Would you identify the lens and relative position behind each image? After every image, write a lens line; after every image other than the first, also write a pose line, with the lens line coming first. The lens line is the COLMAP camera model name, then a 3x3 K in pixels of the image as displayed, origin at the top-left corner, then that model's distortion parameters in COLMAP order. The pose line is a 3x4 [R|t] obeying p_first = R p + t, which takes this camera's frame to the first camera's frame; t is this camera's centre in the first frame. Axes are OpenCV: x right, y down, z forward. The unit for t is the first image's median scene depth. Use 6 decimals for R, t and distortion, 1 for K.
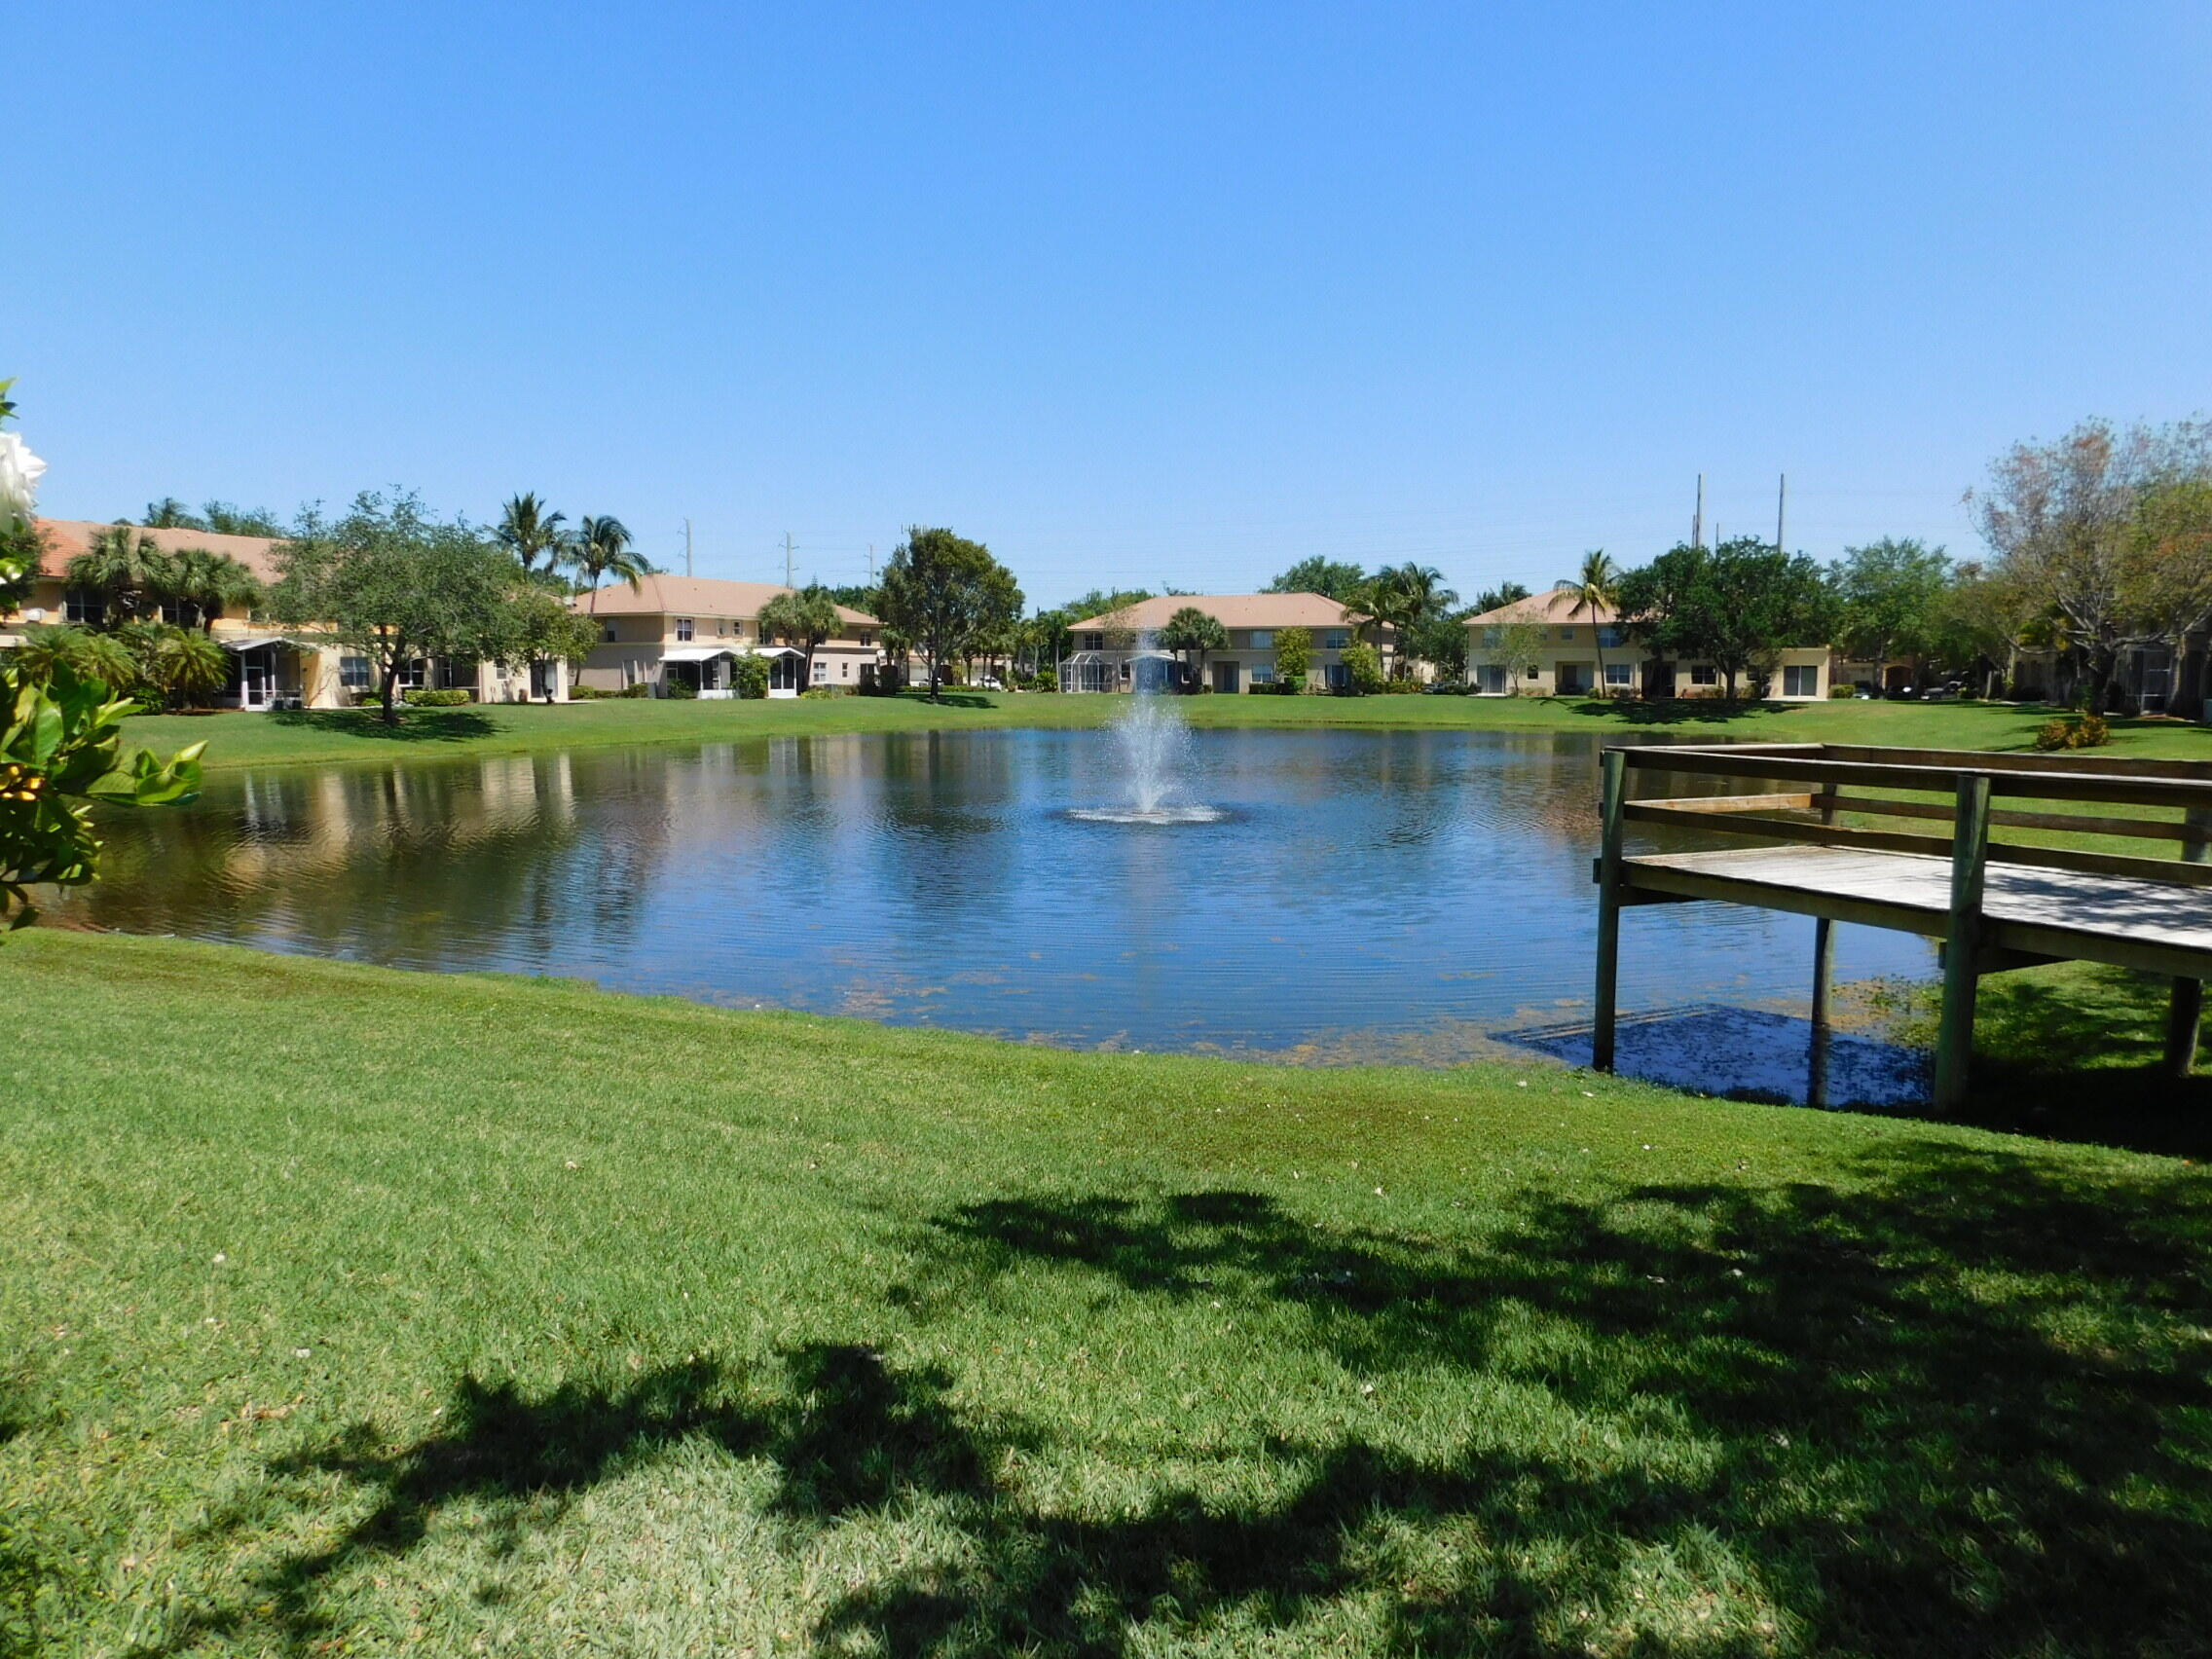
lens RADIAL K [[1468.7, 0, 1106.0], [0, 1468.7, 829.5], [0, 0, 1]] dist [-0.067972, 0.051818]
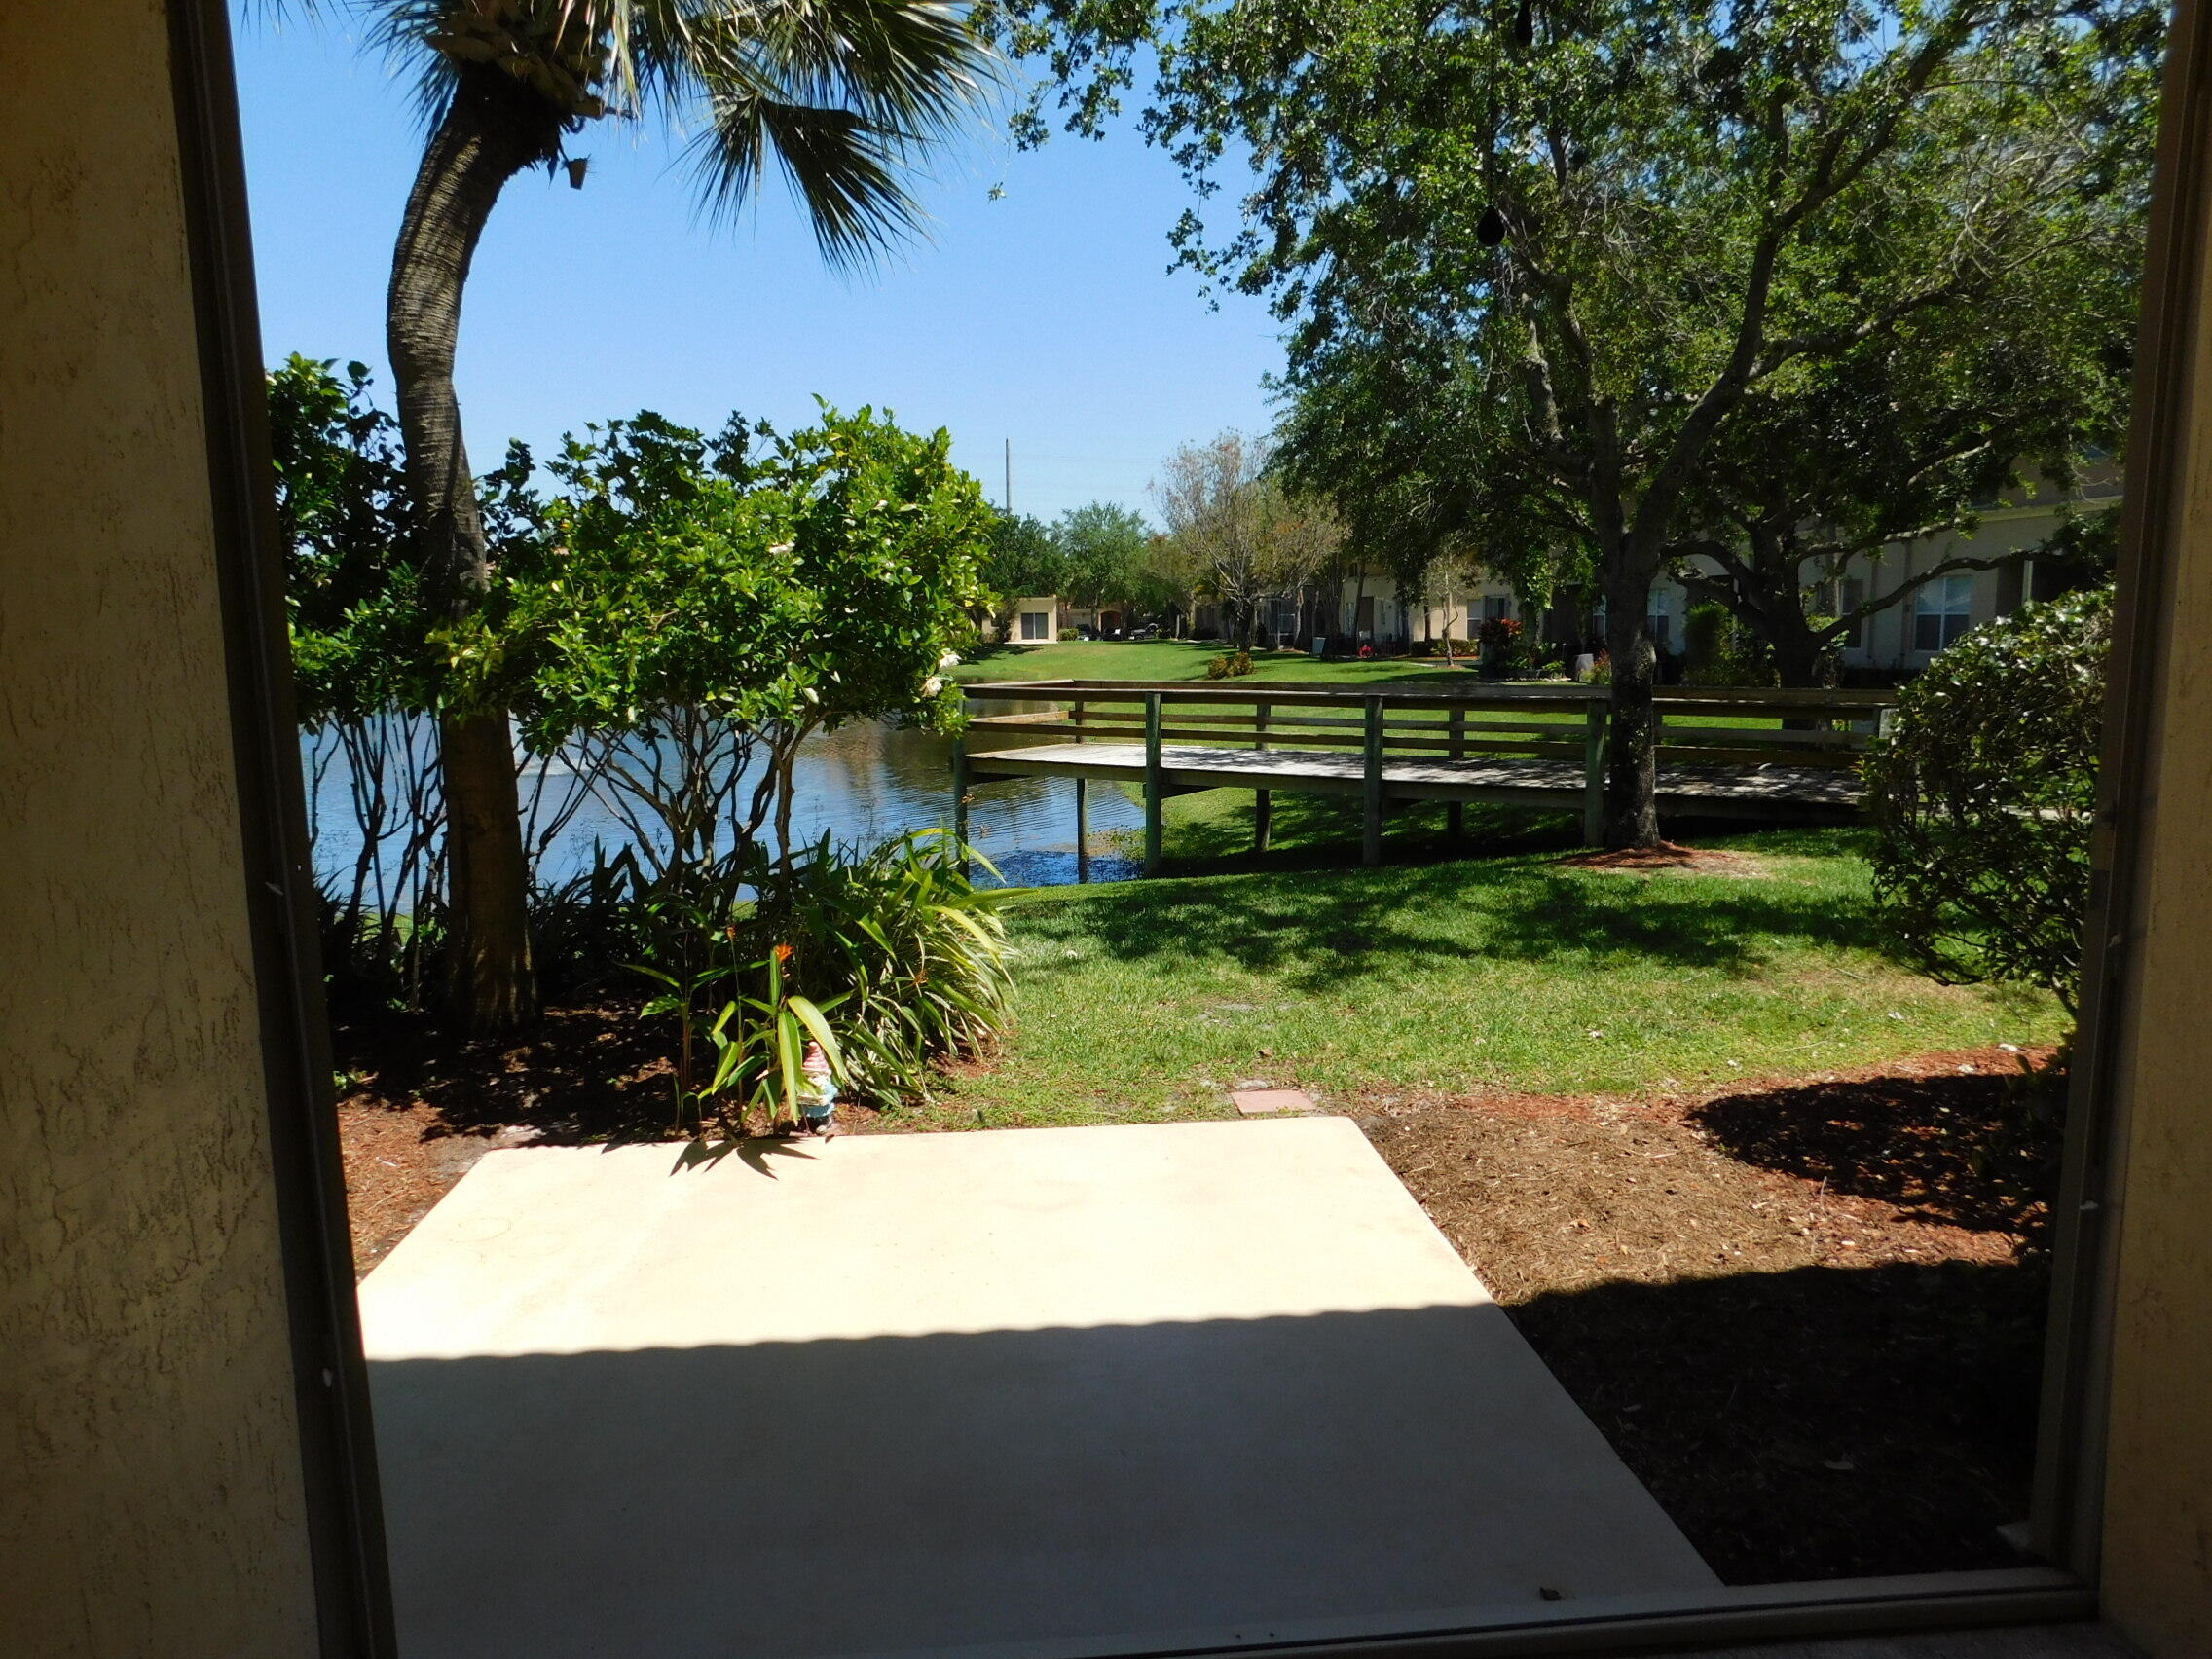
lens RADIAL K [[1468.7, 0, 1106.0], [0, 1468.7, 829.5], [0, 0, 1]] dist [-0.067972, 0.051818]
pose [[0.879244, -0.080591, 0.469505, -0.032779], [0.064407, 0.996647, 0.050459, 0.003578], [-0.471998, -0.014126, 0.881487, -0.059563]]
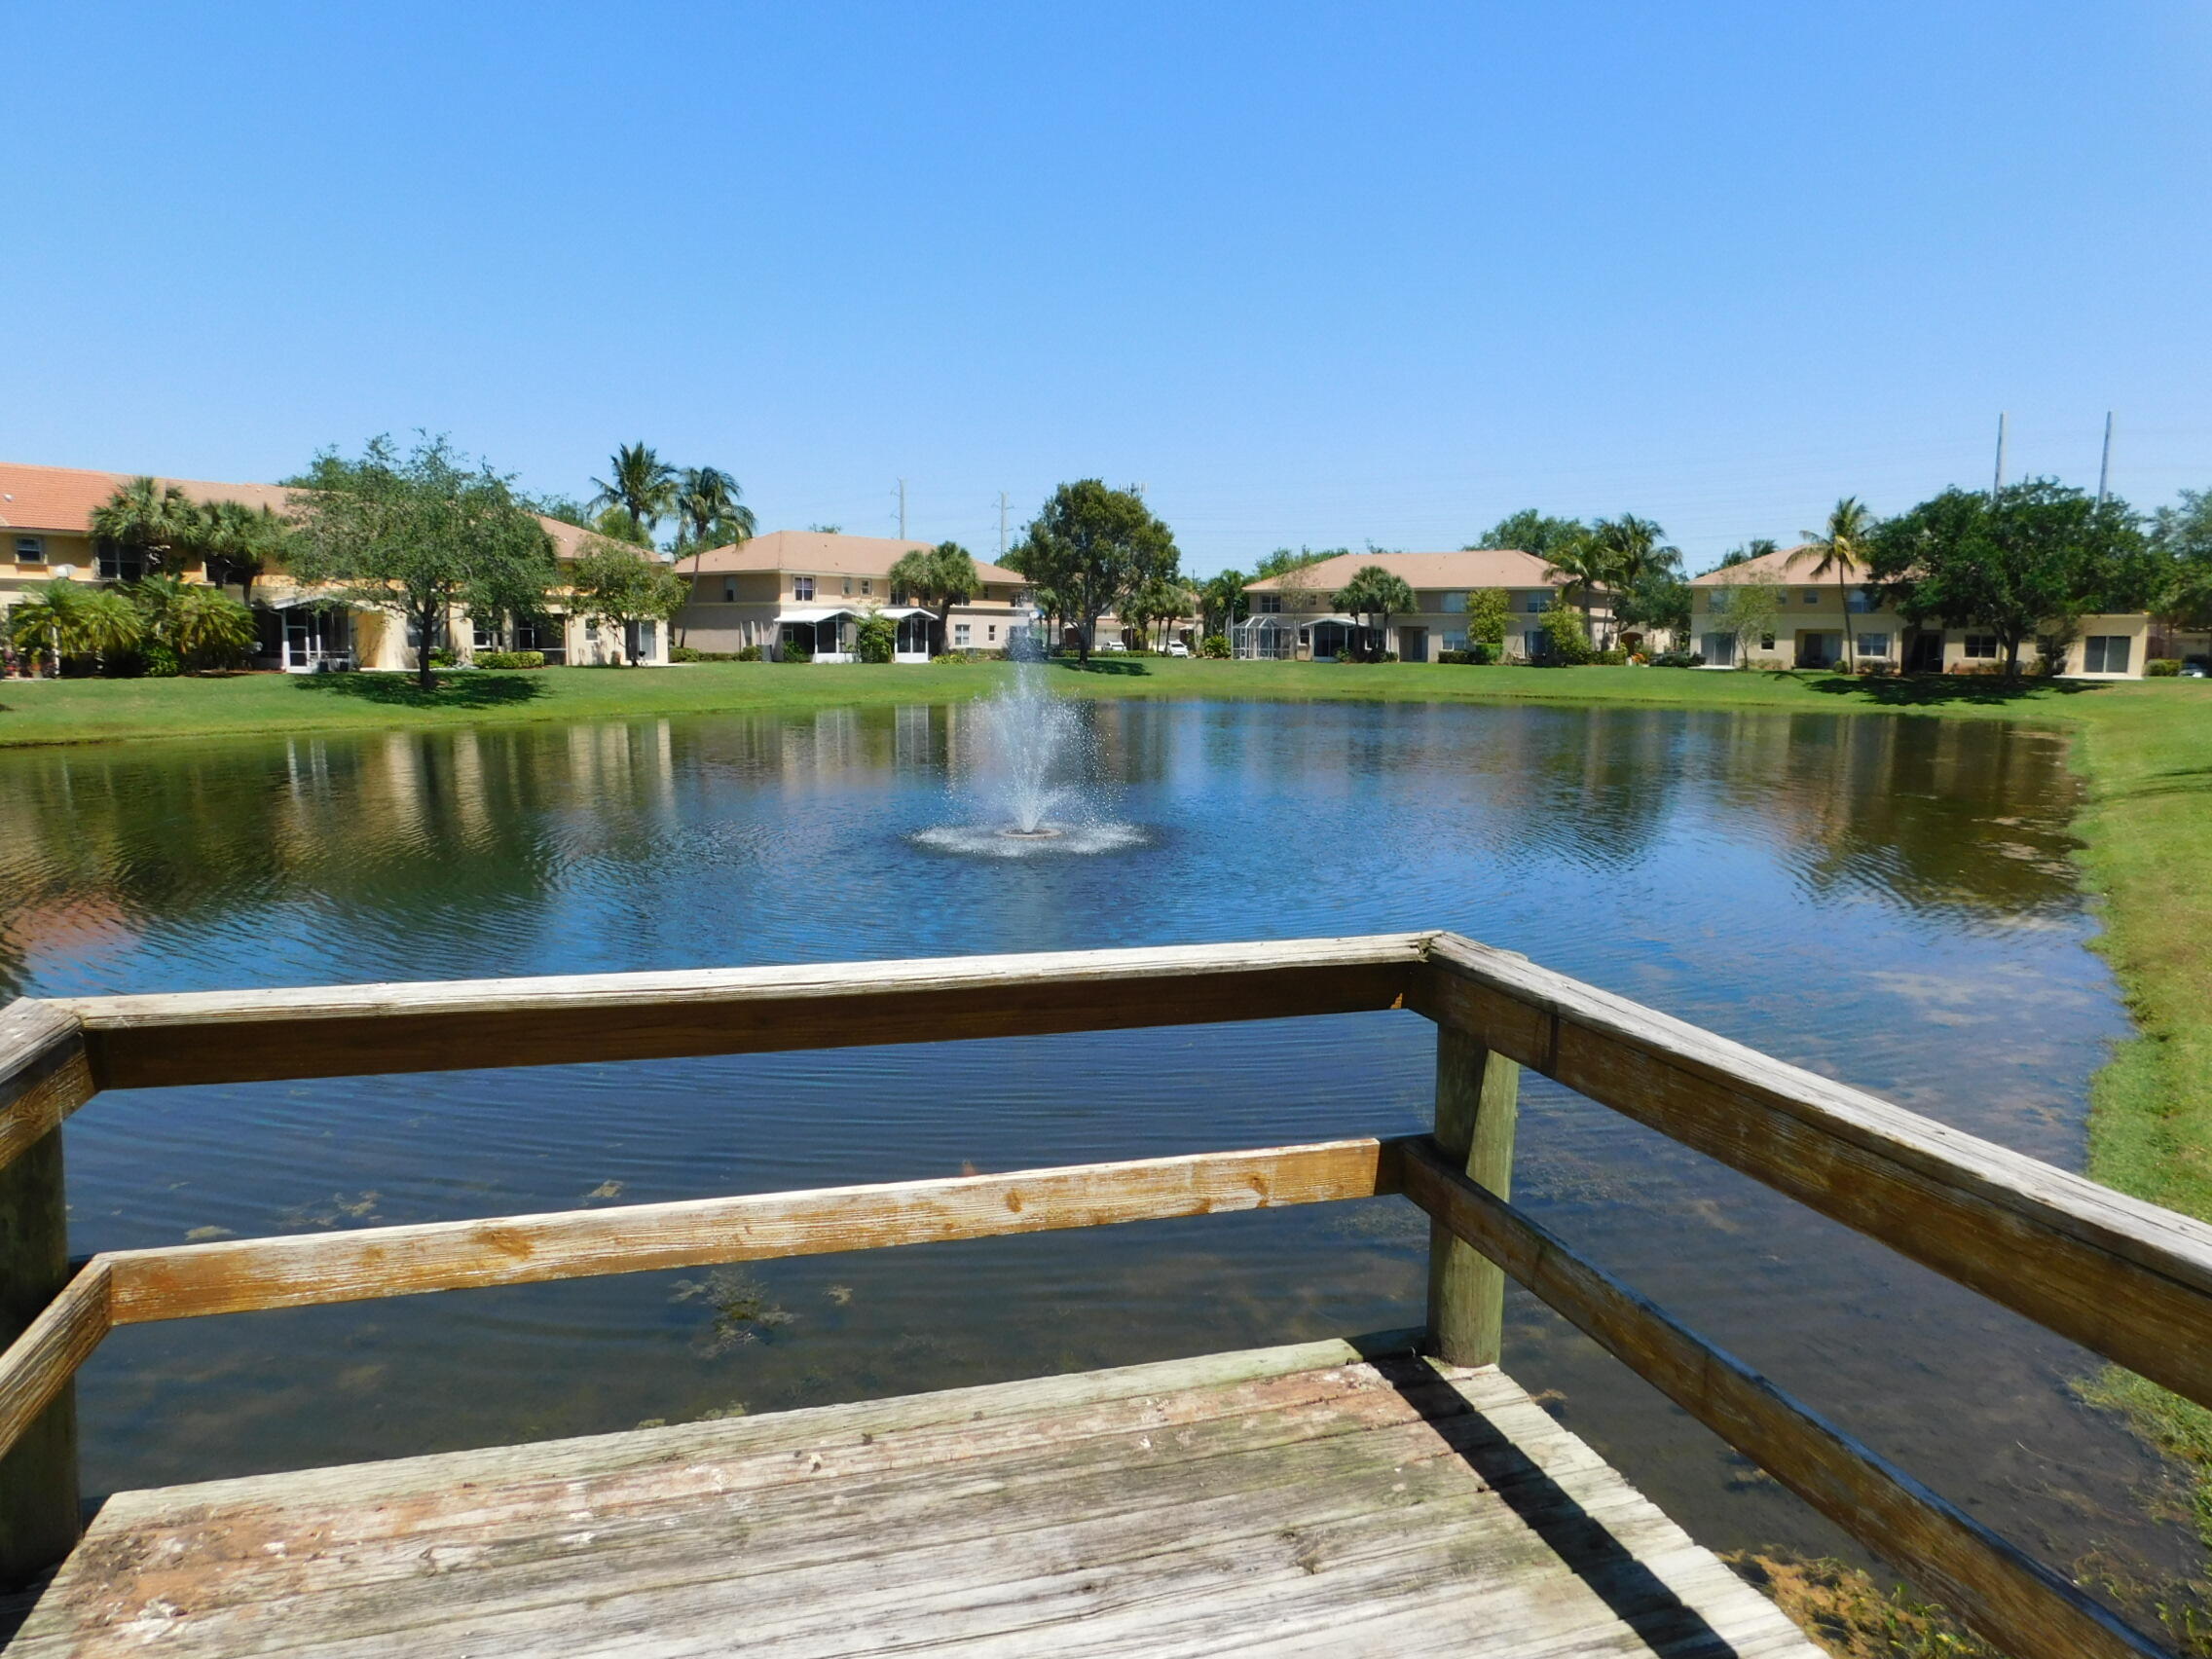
lens RADIAL K [[1468.7, 0, 1106.0], [0, 1468.7, 829.5], [0, 0, 1]] dist [-0.067972, 0.051818]
pose [[0.984759, 0.028719, -0.171535, 0.061775], [-0.024535, 0.999349, 0.026462, -0.010784], [0.172183, -0.021850, 0.984823, 0.095013]]
